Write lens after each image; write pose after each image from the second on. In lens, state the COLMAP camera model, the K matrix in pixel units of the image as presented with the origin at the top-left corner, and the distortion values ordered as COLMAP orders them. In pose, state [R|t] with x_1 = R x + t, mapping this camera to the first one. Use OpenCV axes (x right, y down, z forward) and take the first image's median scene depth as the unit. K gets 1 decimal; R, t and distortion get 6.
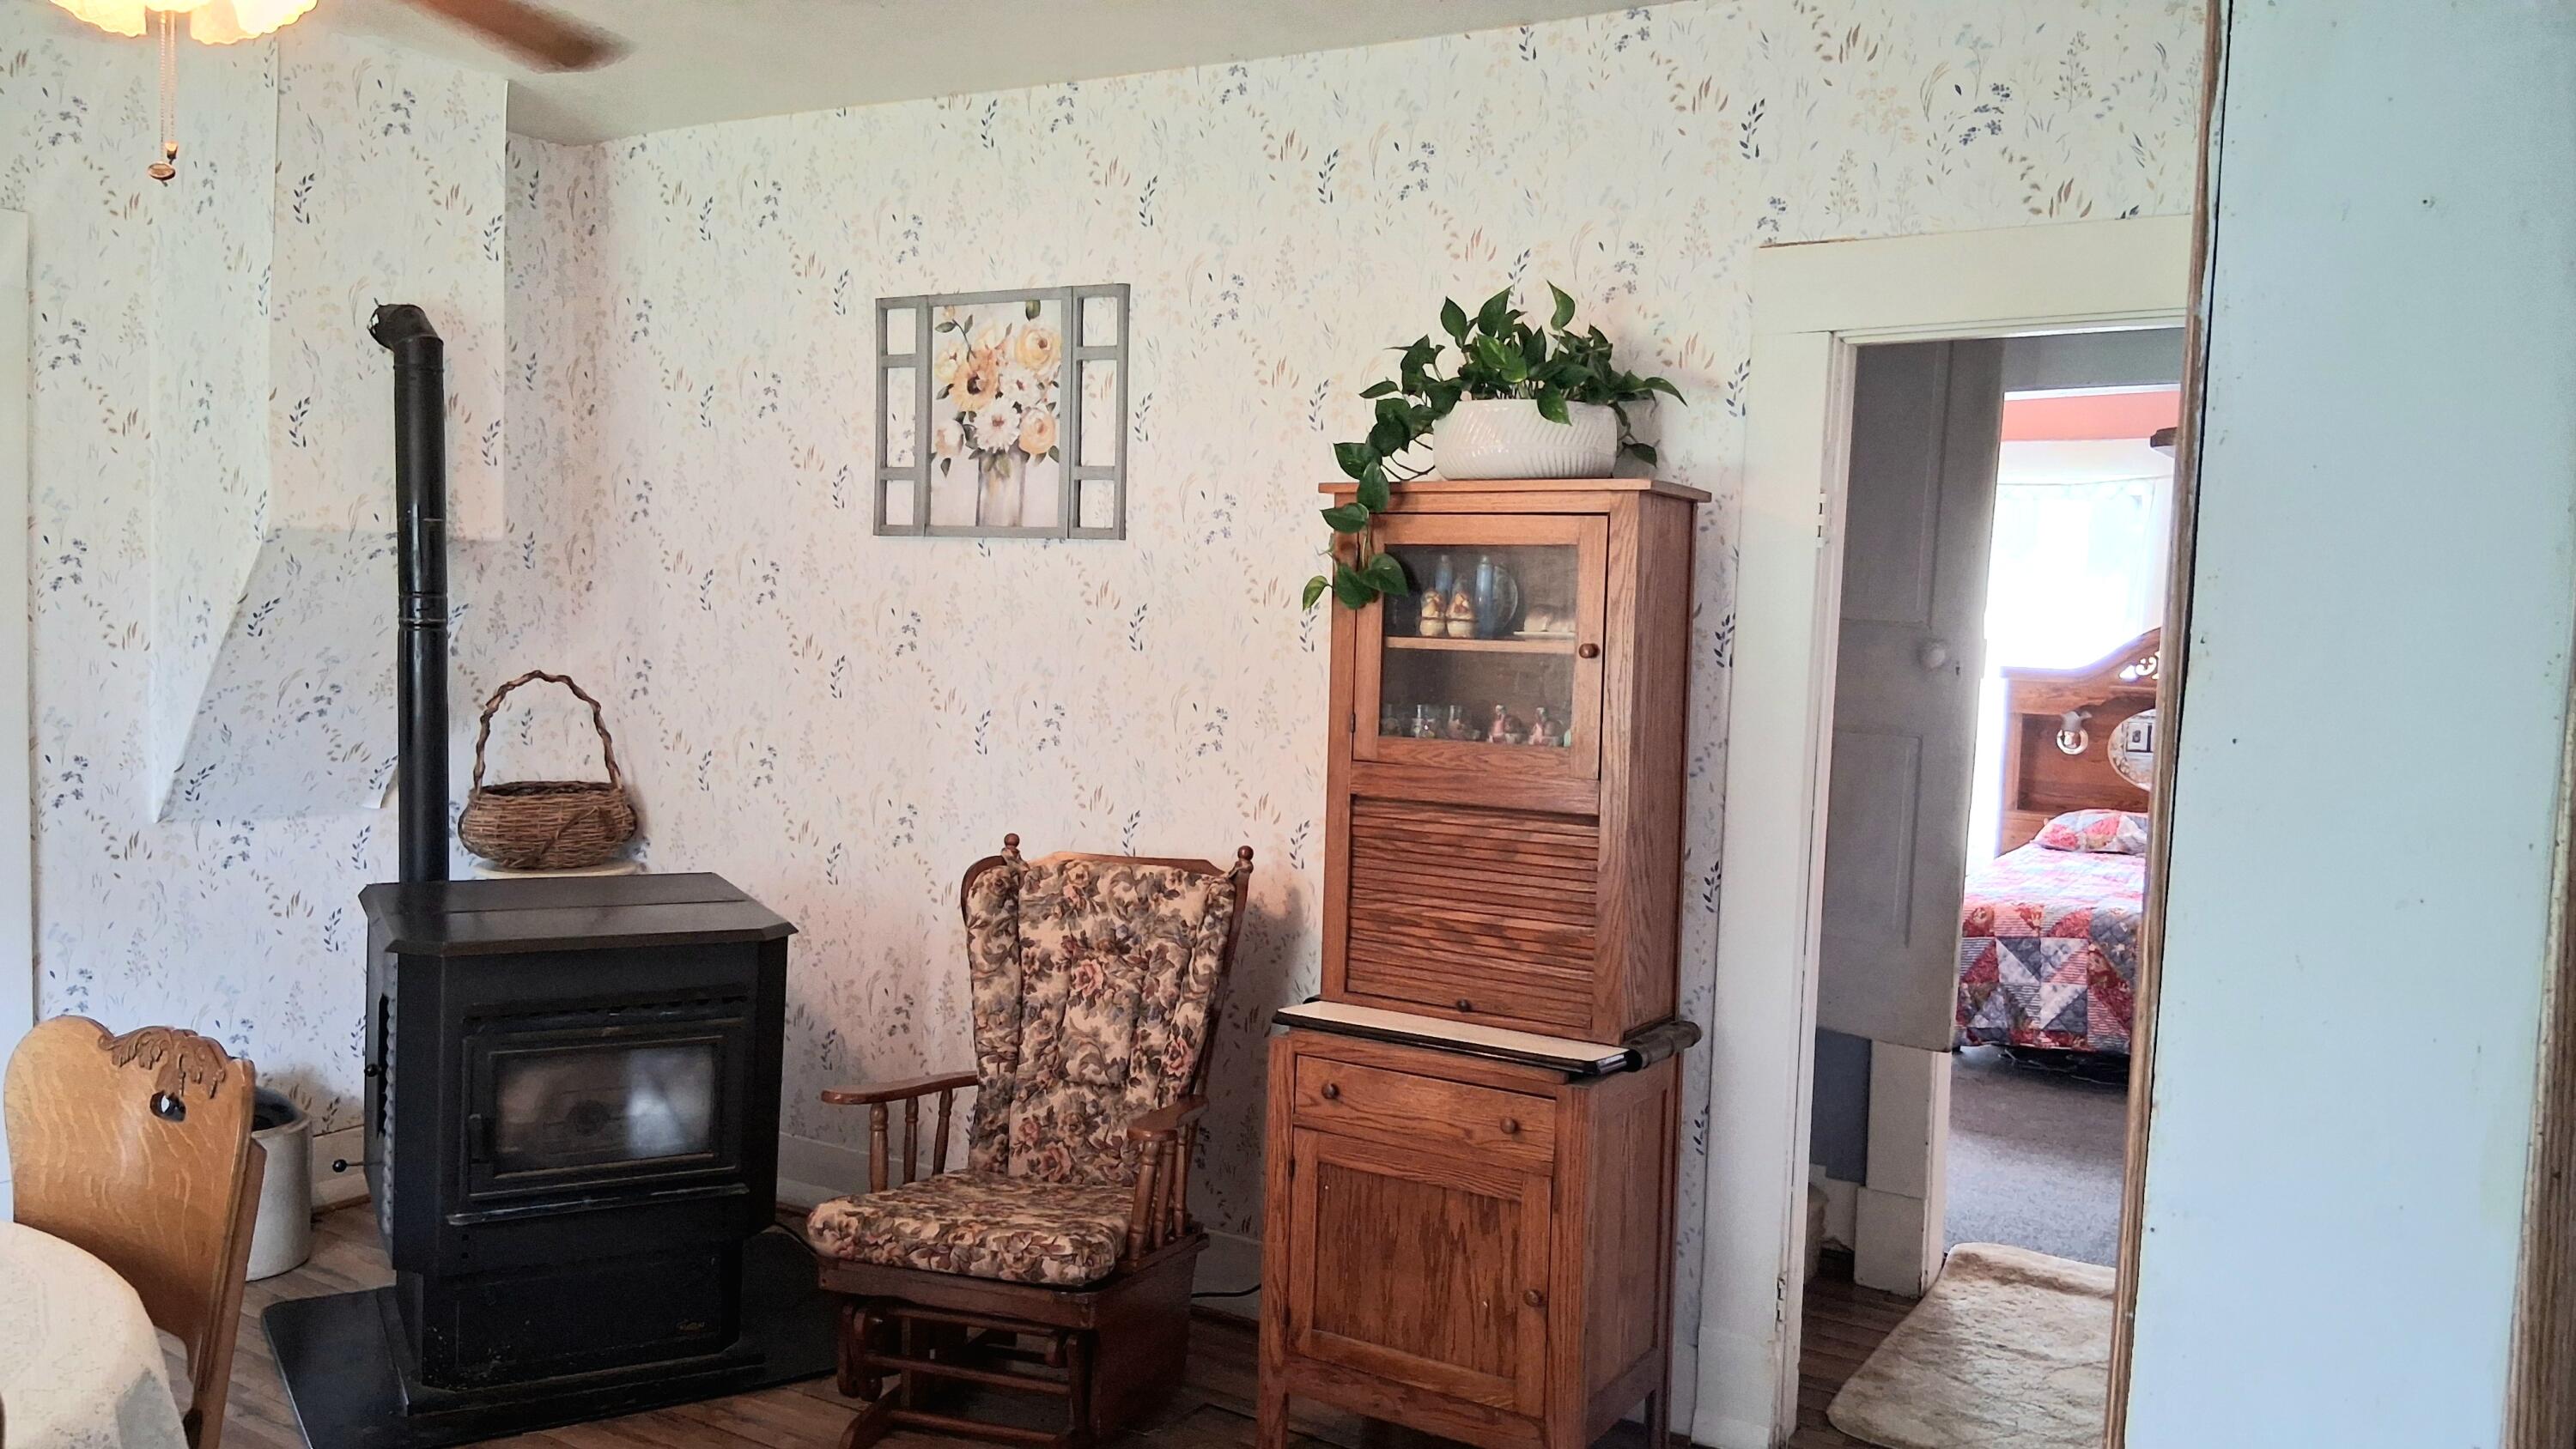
lens RADIAL K [[1985.6, 0, 1288.9], [0, 1985.6, 721.1], [0, 0, 1]] dist [0.048468, -0.020631]
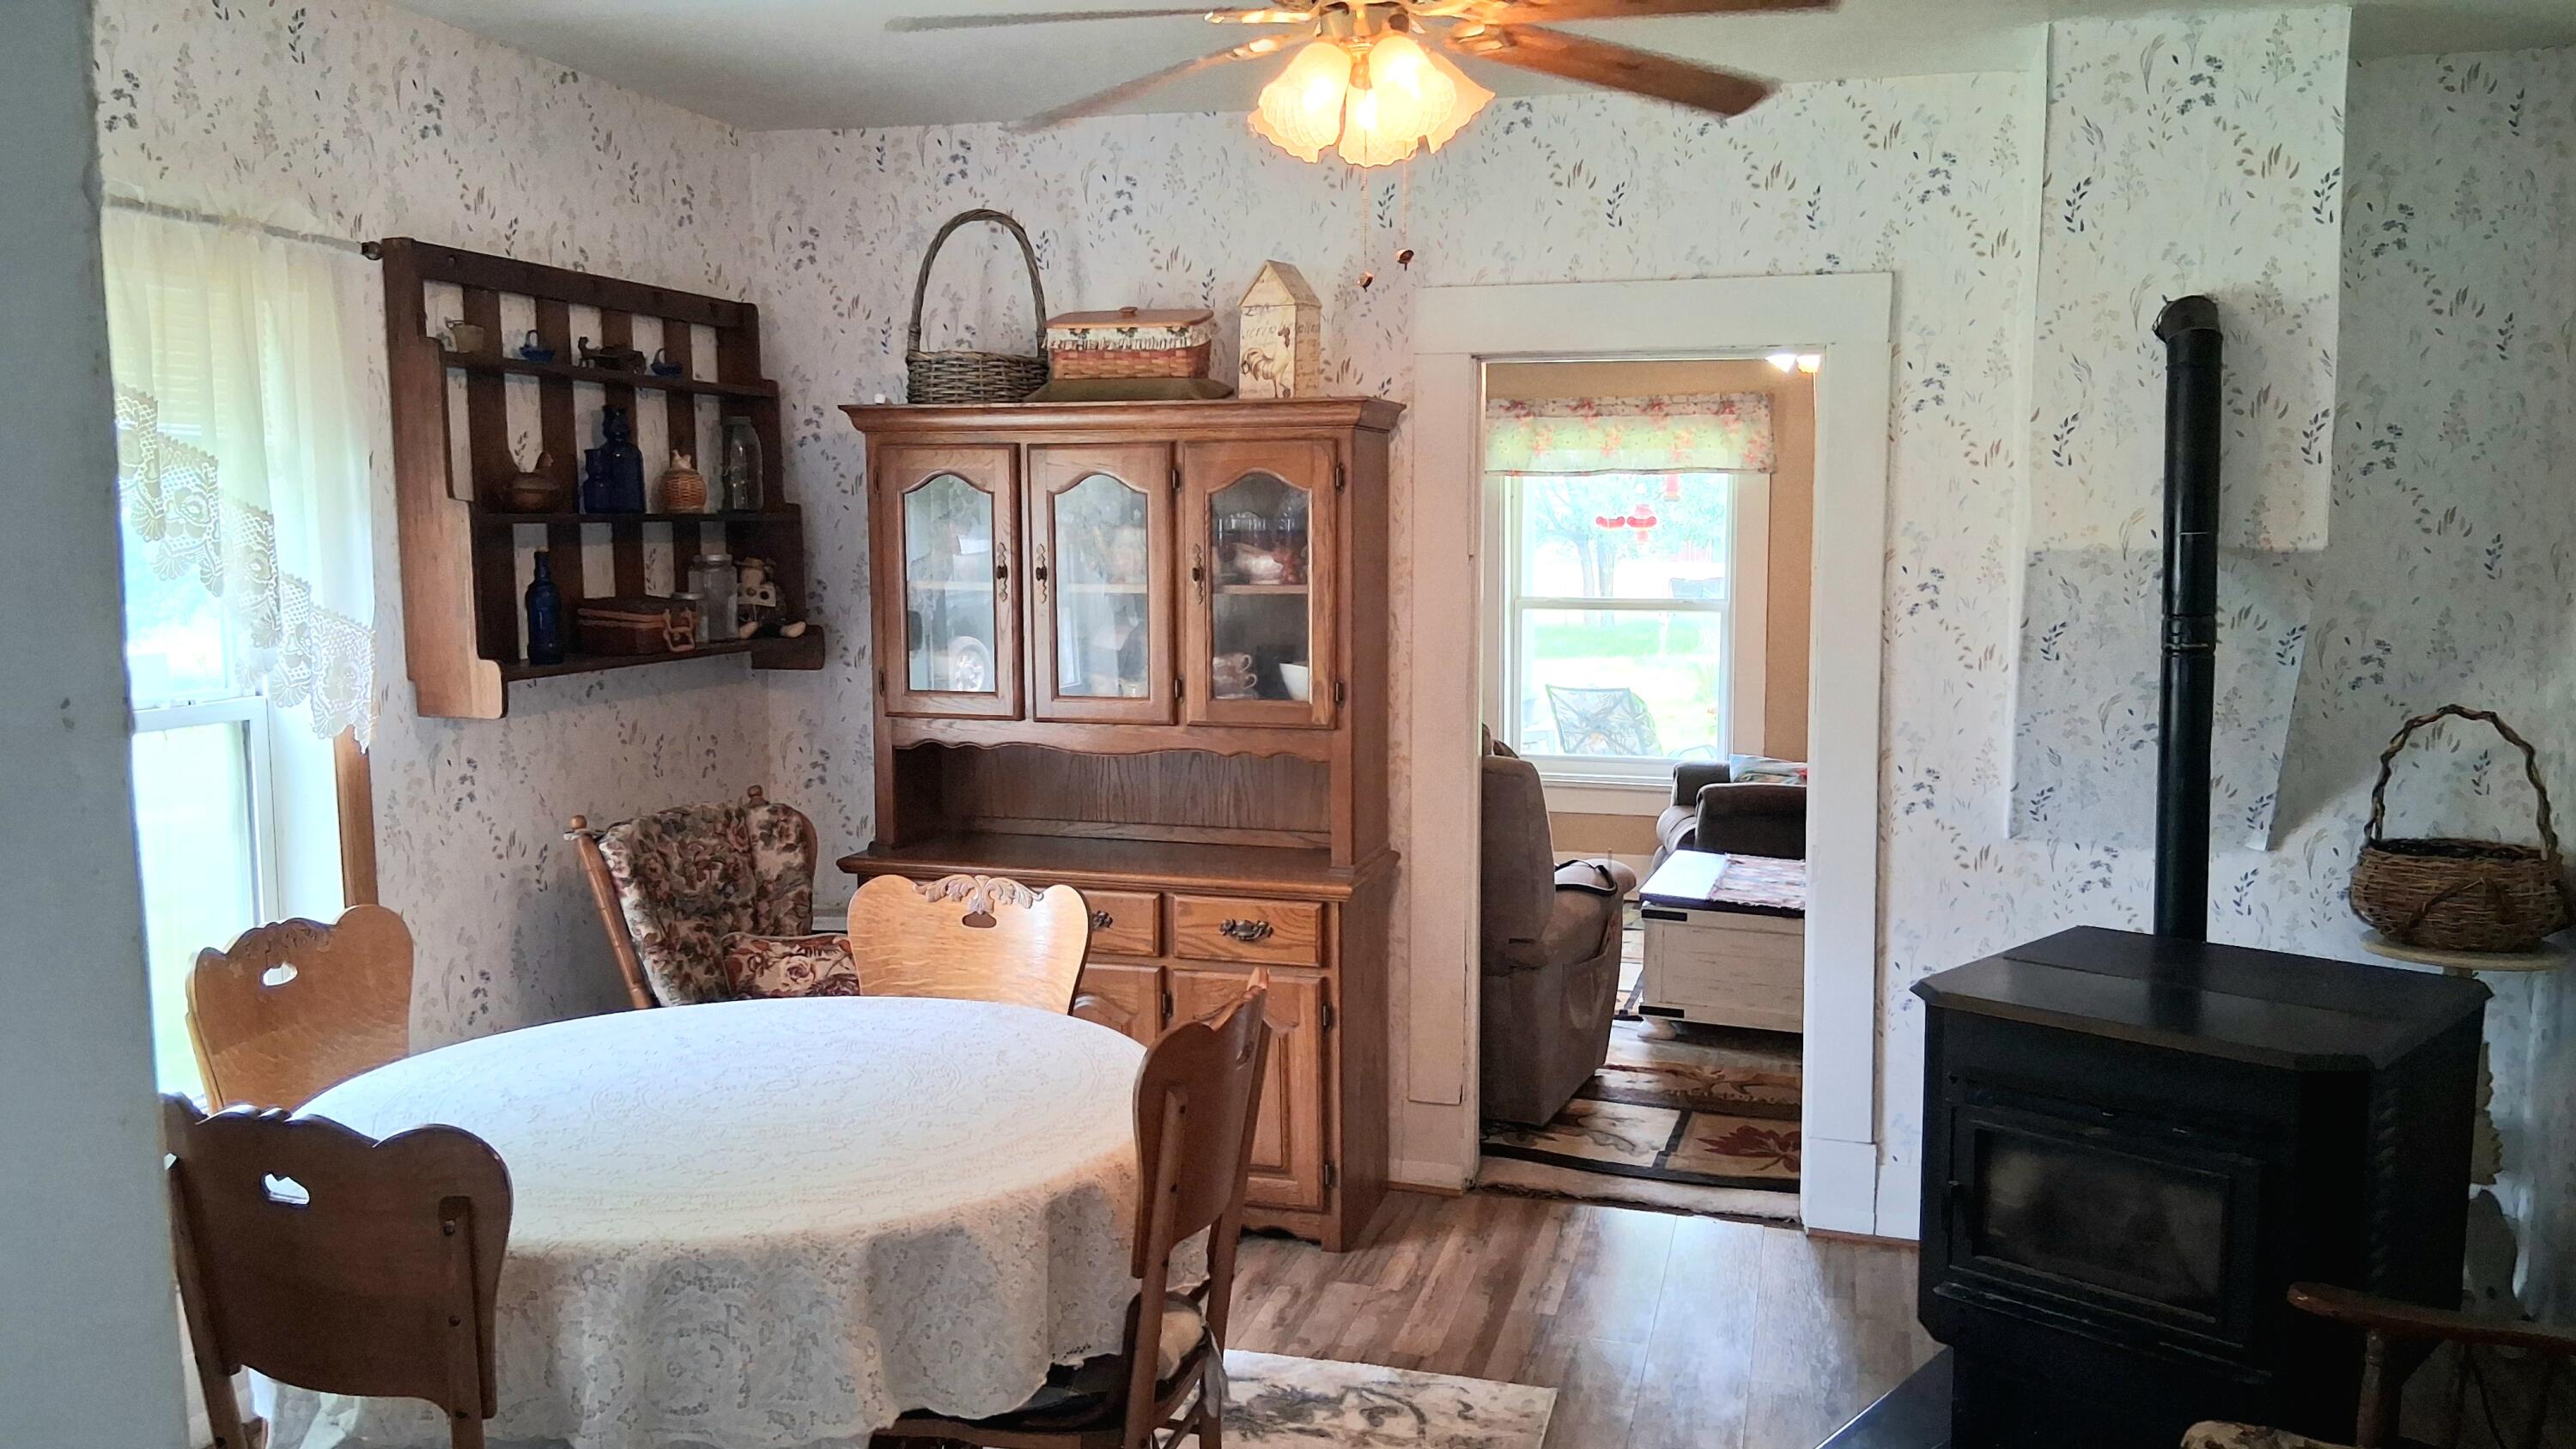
lens RADIAL K [[1985.6, 0, 1289.2], [0, 1985.6, 744.4], [0, 0, 1]] dist [0.048468, -0.020631]
pose [[0.337839, 0.058541, -0.939382, 0.287986], [-0.046962, 0.997869, 0.045296, -0.028385], [0.940032, 0.028812, 0.339868, 0.318765]]
